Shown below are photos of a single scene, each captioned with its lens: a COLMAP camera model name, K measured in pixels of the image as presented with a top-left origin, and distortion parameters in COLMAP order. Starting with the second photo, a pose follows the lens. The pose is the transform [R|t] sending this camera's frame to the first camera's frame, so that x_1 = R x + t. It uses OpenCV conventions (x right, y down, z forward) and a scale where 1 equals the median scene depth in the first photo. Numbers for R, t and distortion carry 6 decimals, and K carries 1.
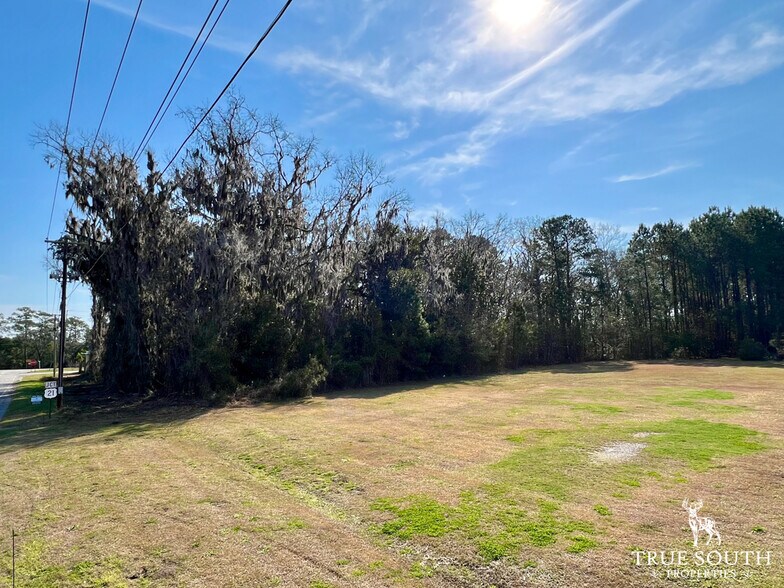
lens RADIAL K [[496.5, 0, 392.0], [0, 496.5, 294.0], [0, 0, 1]] dist [-0.002640, 0.003384]
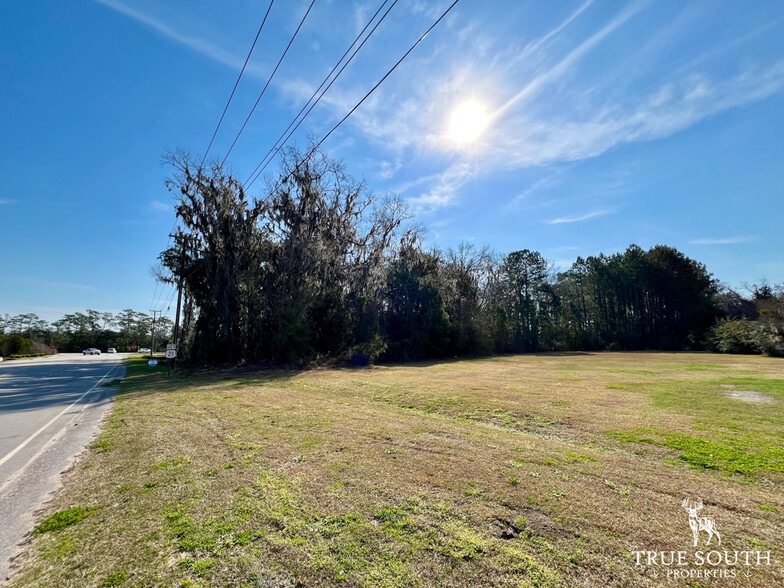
lens RADIAL K [[335.5, 0, 393.7], [0, 335.5, 291.6], [0, 0, 1]] dist [-0.000363, -0.000296]
pose [[0.998952, 0.027168, 0.036846, -0.094986], [-0.025000, 0.998000, -0.058060, 0.043016], [-0.038350, 0.057078, 0.997633, 0.082629]]
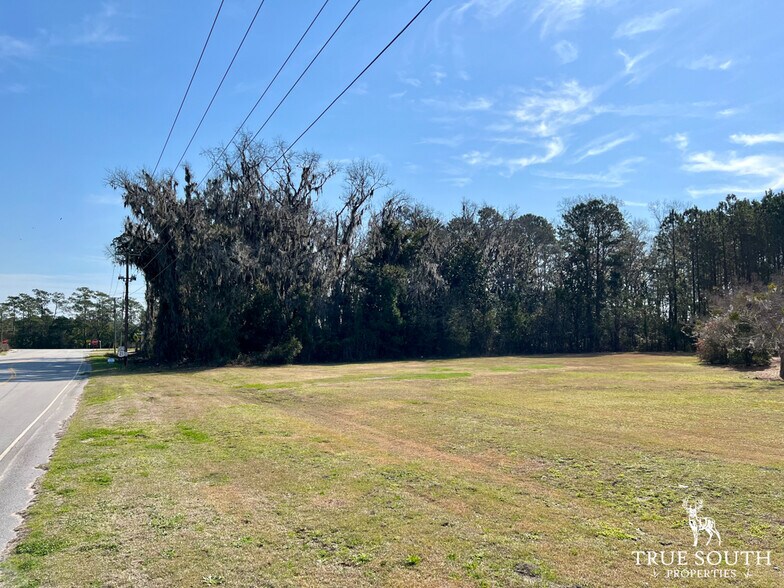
lens RADIAL K [[628.8, 0, 391.3], [0, 628.8, 297.6], [0, 0, 1]] dist [0.037405, -0.047063]
pose [[0.984748, 0.011491, -0.173609, 0.270290], [-0.003710, 0.998977, 0.045075, -0.038821], [0.173949, -0.043744, 0.983783, -0.438010]]
